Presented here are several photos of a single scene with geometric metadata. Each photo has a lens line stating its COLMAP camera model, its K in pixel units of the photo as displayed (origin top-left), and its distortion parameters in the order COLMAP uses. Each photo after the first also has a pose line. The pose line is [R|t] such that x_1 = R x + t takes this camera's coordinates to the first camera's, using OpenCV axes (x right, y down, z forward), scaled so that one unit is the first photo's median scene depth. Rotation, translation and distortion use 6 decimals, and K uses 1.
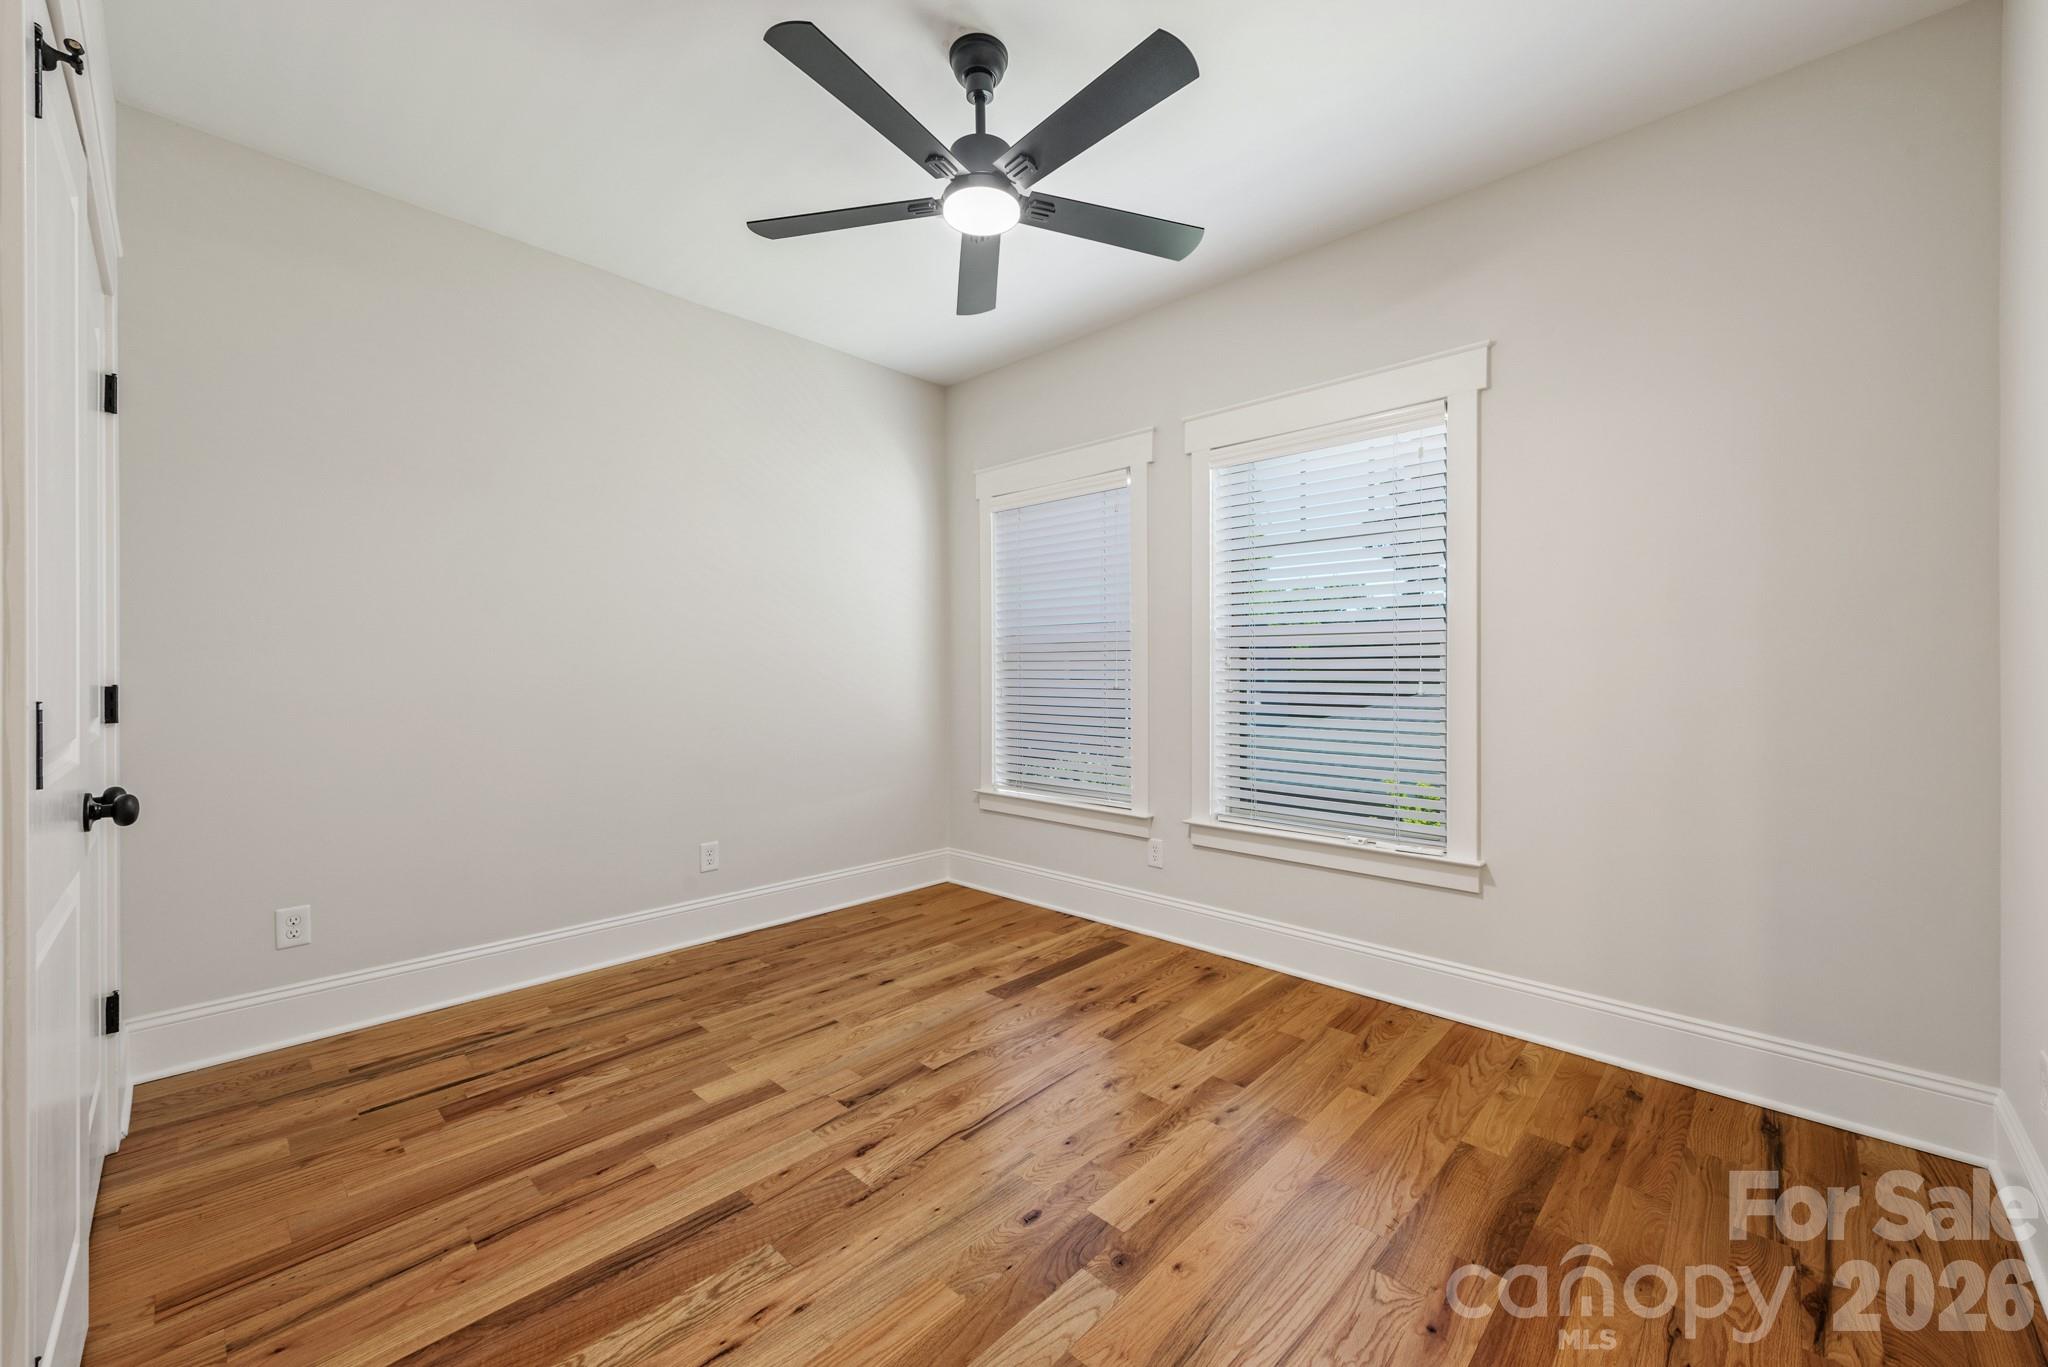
lens RADIAL K [[801.5, 0, 1029.0], [0, 801.5, 678.3], [0, 0, 1]] dist [0.006724, -0.002220]
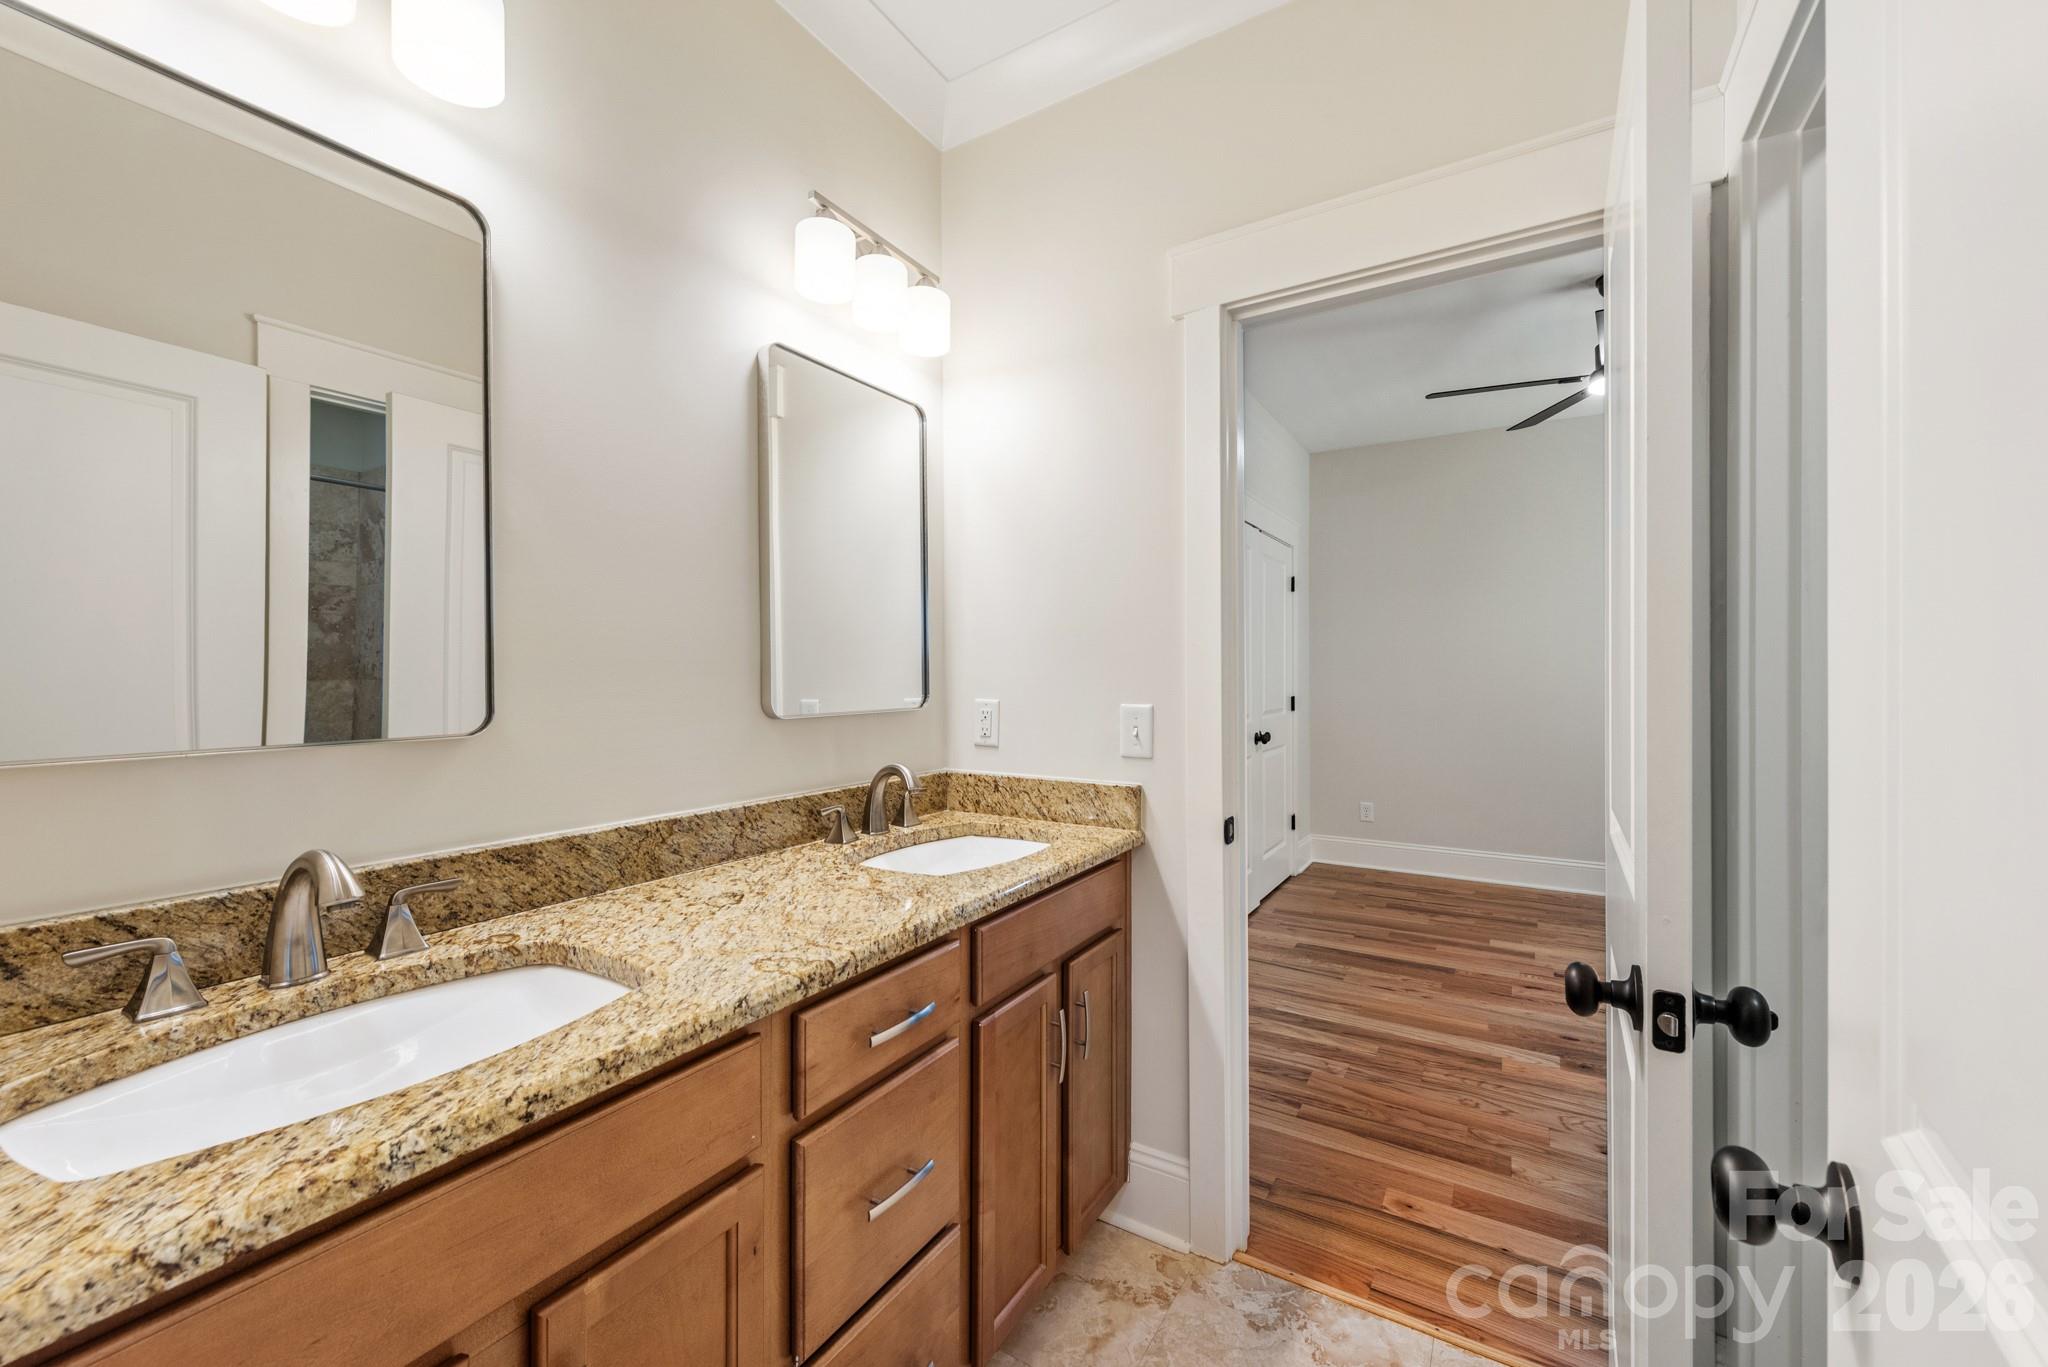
lens RADIAL K [[801.5, 0, 1028.6], [0, 801.5, 674.7], [0, 0, 1]] dist [0.006724, -0.002220]
pose [[0.208647, 0.003528, -0.977985, 1.229841], [-0.001412, 0.999994, 0.003306, -0.068838], [0.977990, 0.000691, 0.208651, -0.381201]]
